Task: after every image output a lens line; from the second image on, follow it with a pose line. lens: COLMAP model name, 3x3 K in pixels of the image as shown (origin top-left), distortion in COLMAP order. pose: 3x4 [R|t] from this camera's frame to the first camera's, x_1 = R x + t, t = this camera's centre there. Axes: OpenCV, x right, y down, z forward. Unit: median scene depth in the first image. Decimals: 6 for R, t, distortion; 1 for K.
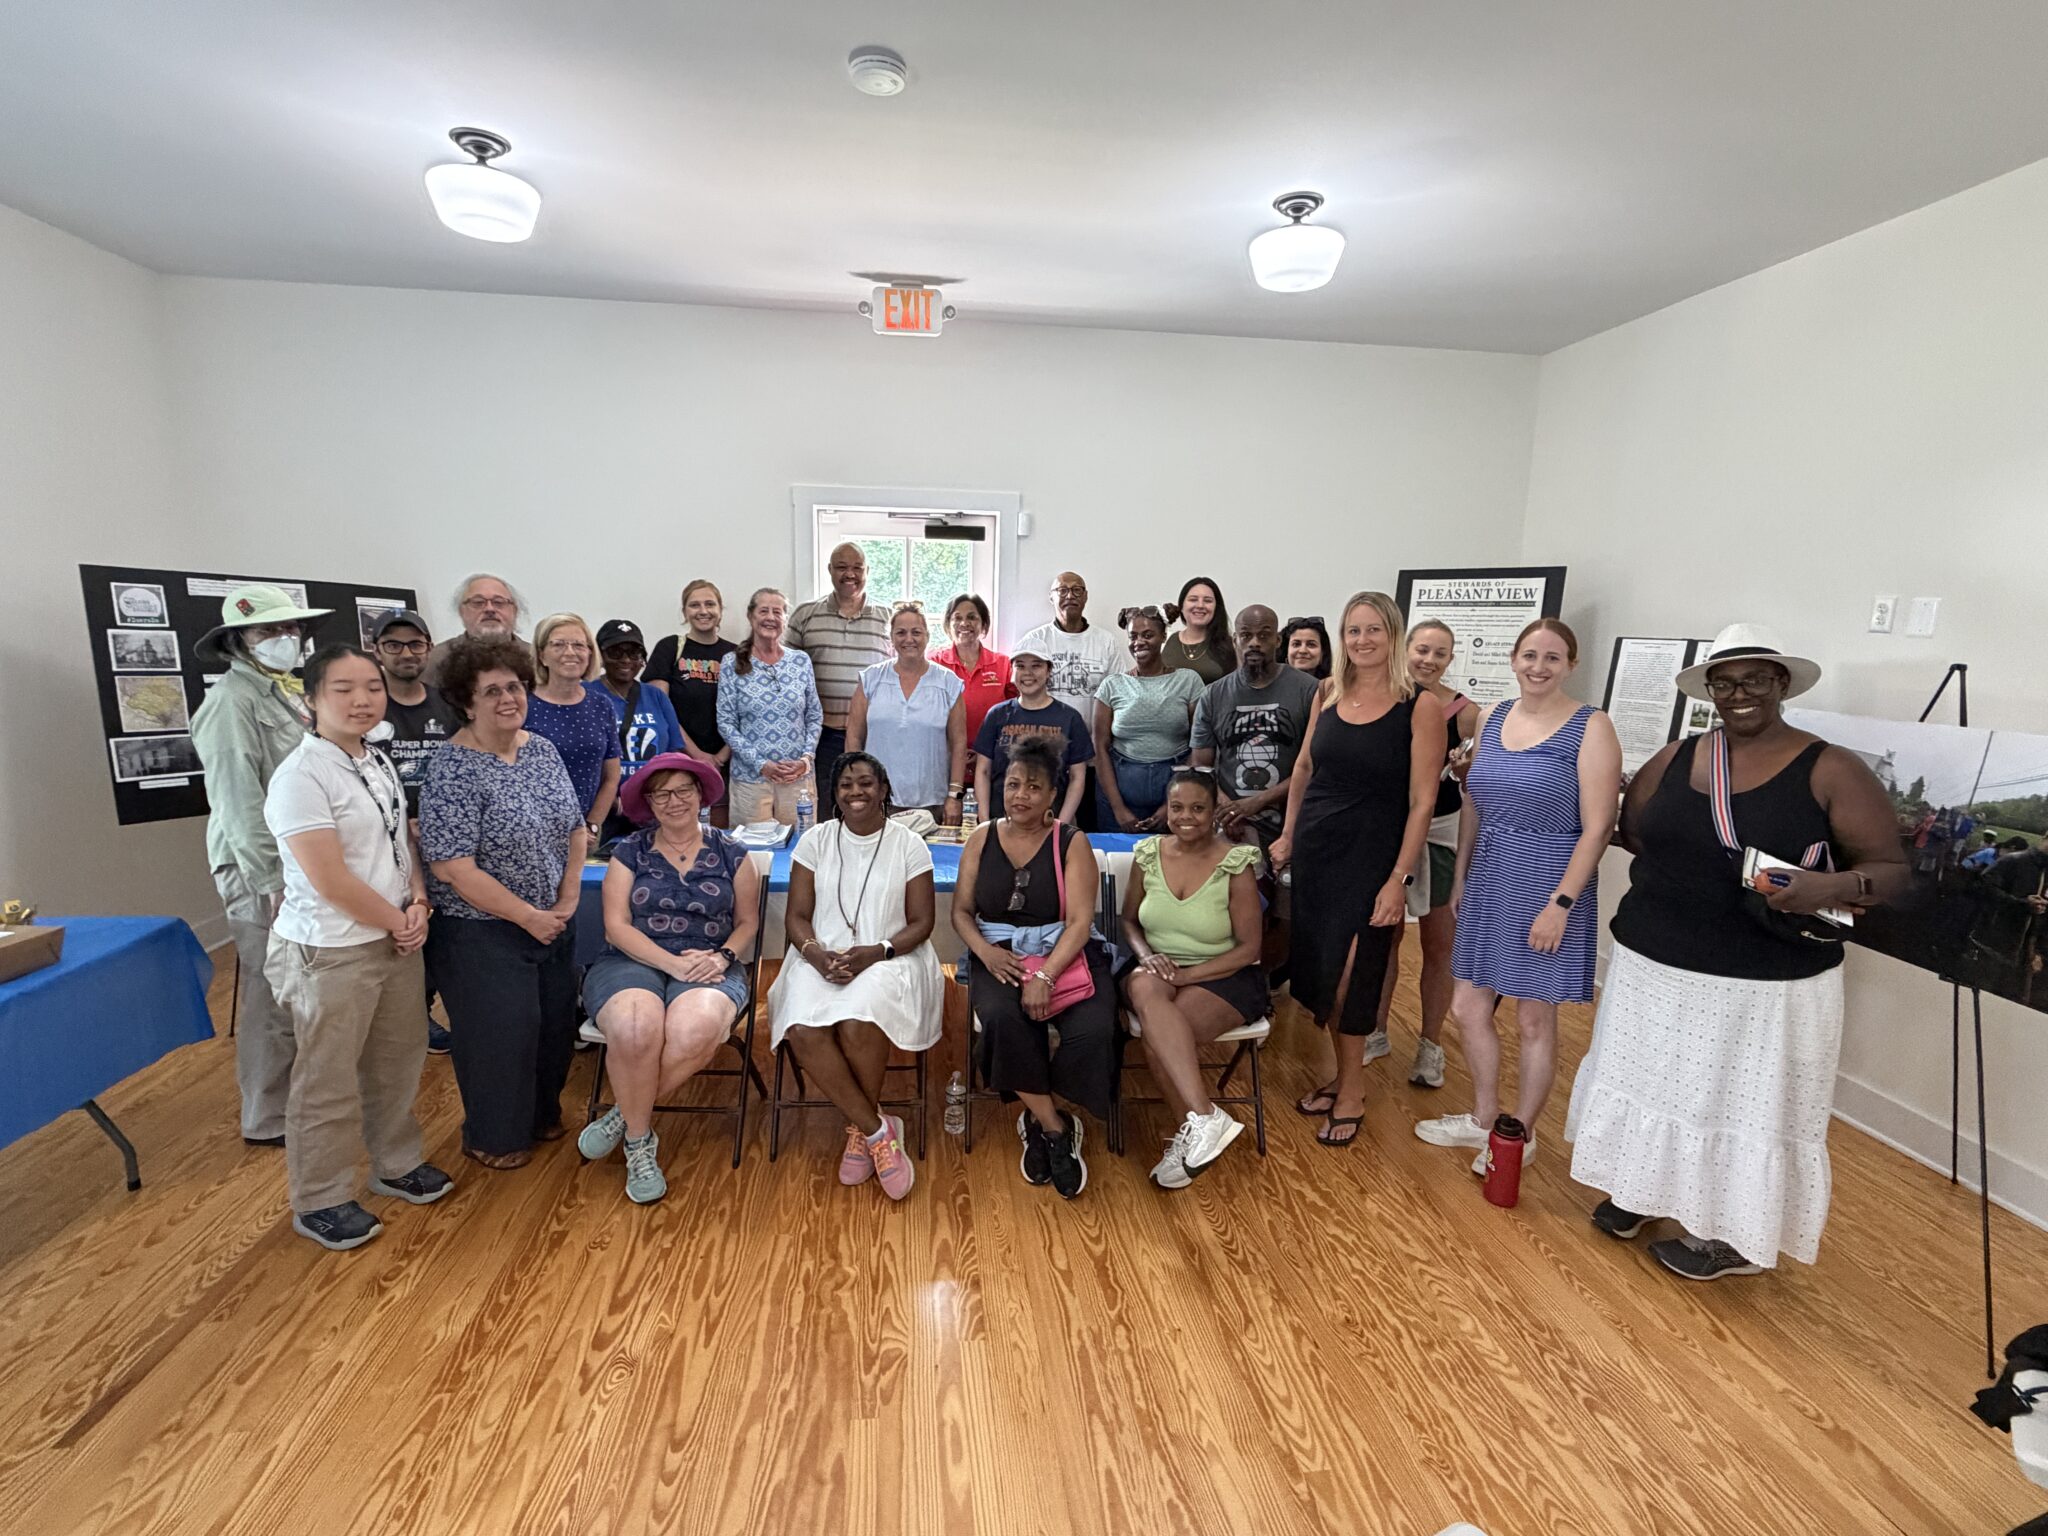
lens RADIAL K [[955.1, 0, 1021.2], [0, 955.1, 766.7], [0, 0, 1]] dist [-0.001901, -0.000247]
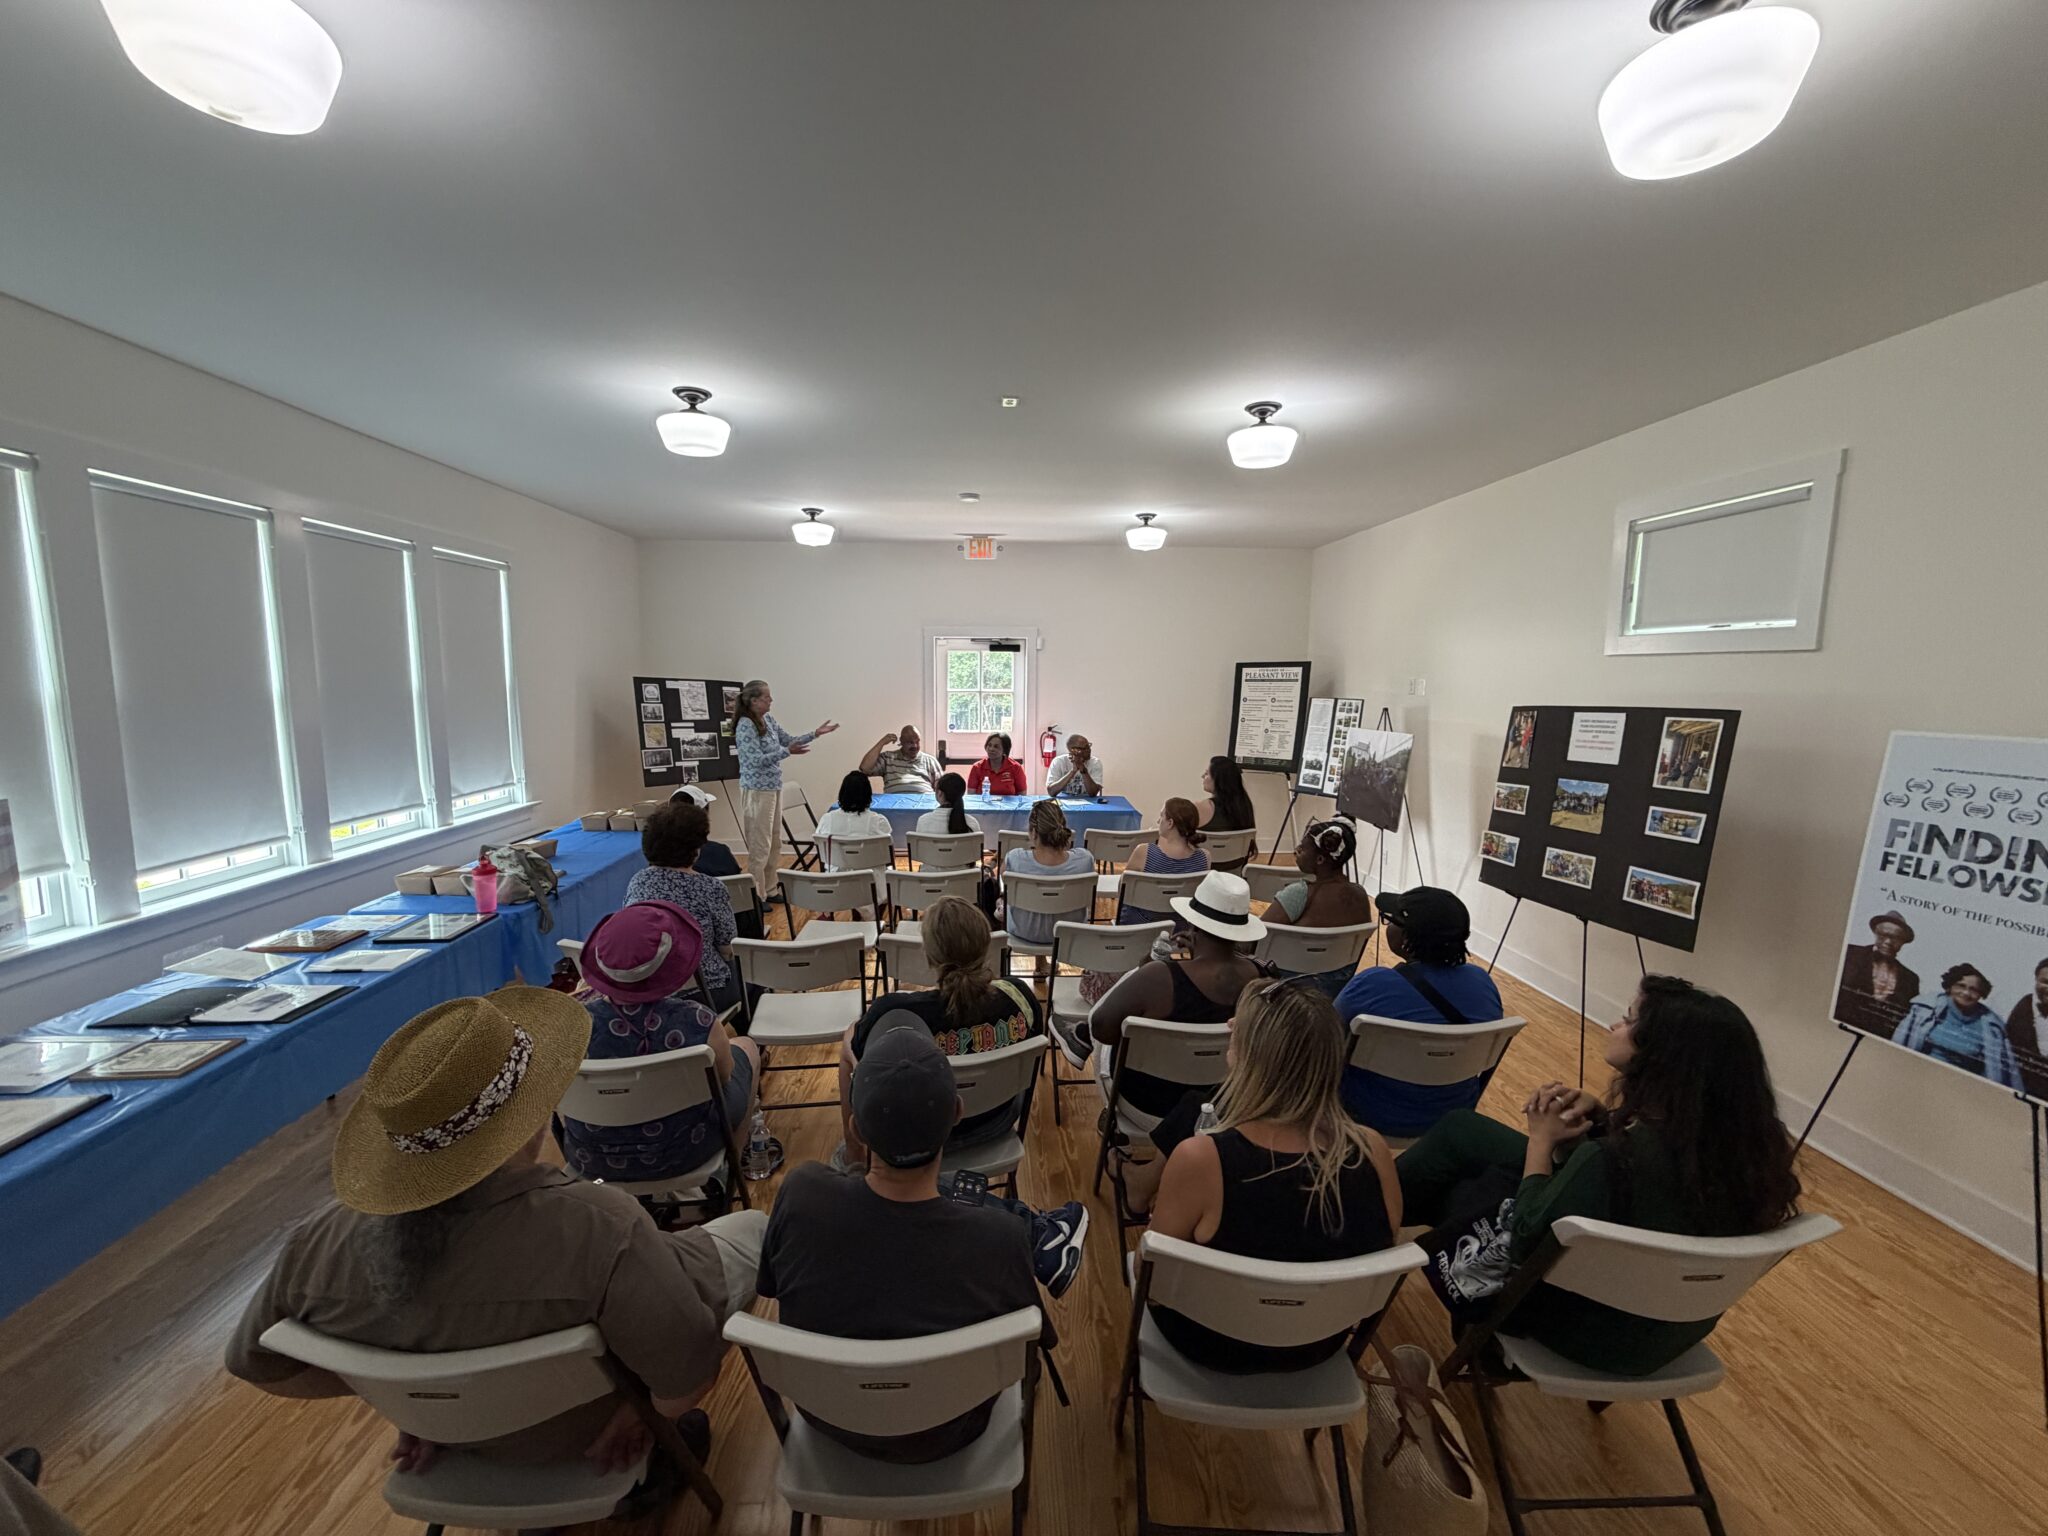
lens RADIAL K [[816.4, 0, 1021.0], [0, 816.4, 771.0], [0, 0, 1]] dist [-0.011540, 0.000271]
pose [[0.997265, -0.008289, -0.073439, 0.113442], [0.004869, 0.998901, -0.046622, 0.114982], [0.073745, 0.046136, 0.996209, -0.885240]]
